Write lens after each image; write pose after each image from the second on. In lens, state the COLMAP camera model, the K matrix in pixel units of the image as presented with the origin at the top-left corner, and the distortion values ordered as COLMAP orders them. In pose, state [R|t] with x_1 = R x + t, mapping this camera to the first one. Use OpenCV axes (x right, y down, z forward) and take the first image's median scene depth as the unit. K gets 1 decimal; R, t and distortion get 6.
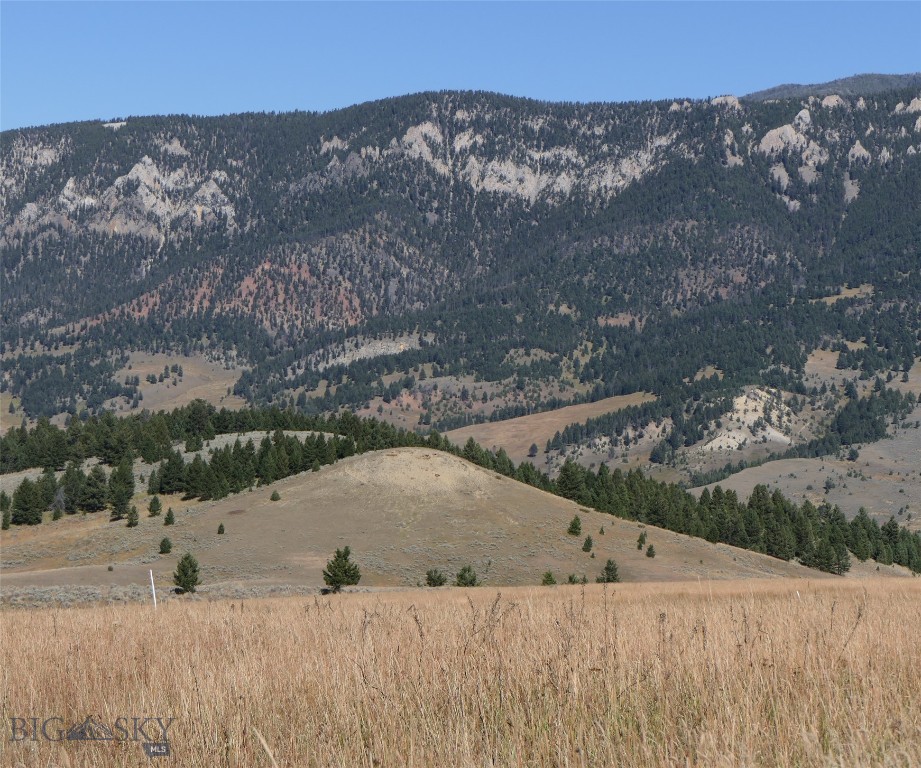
lens RADIAL K [[2776.0, 0, 460.5], [0, 2776.0, 384.0], [0, 0, 1]] dist [0.056970, -1.778792]
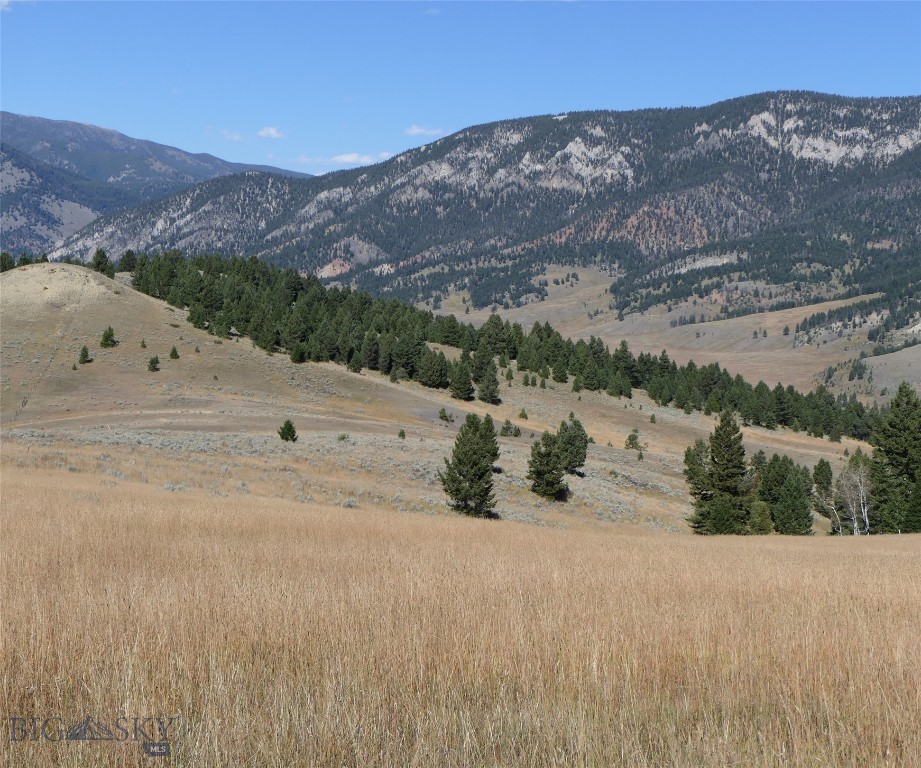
lens RADIAL K [[1720.9, 0, 435.1], [0, 1720.9, 381.9], [0, 0, 1]] dist [-0.062950, 0.243438]
pose [[0.969515, 0.022634, -0.243983, 0.045056], [-0.010799, 0.998704, 0.049735, 0.005596], [0.244793, -0.045584, 0.968503, 0.071730]]
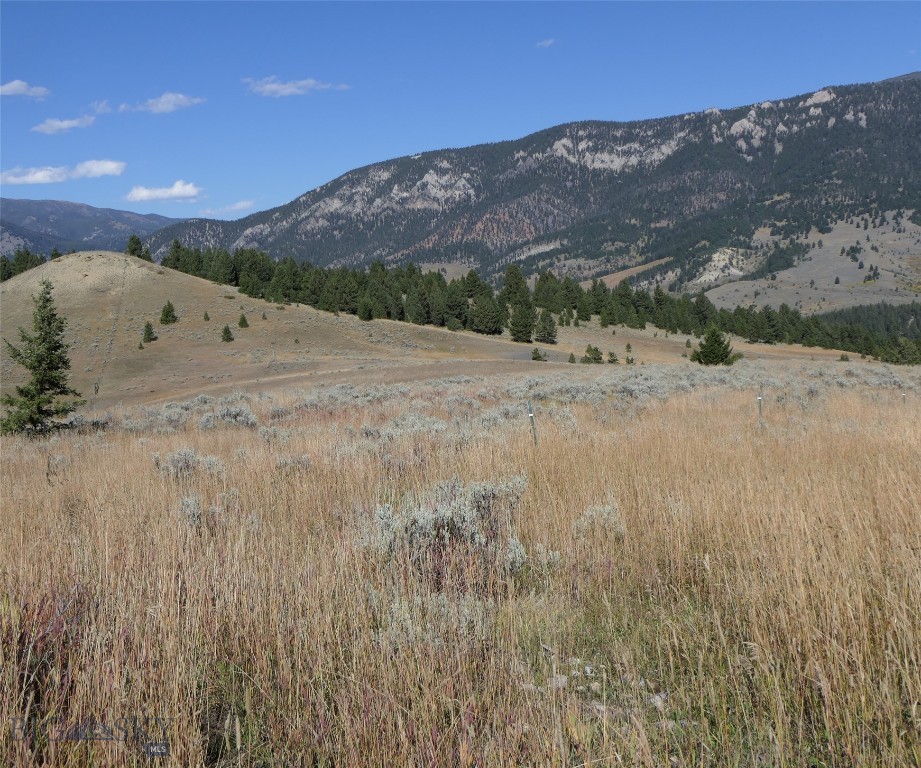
lens RADIAL K [[1218.9, 0, 460.5], [0, 1218.9, 384.0], [0, 0, 1]] dist [-0.046069, 0.109734]
pose [[0.985880, -0.082970, -0.145450, 0.028732], [0.095011, 0.992425, 0.077885, 0.008093], [0.137886, -0.090605, 0.986295, 0.098294]]
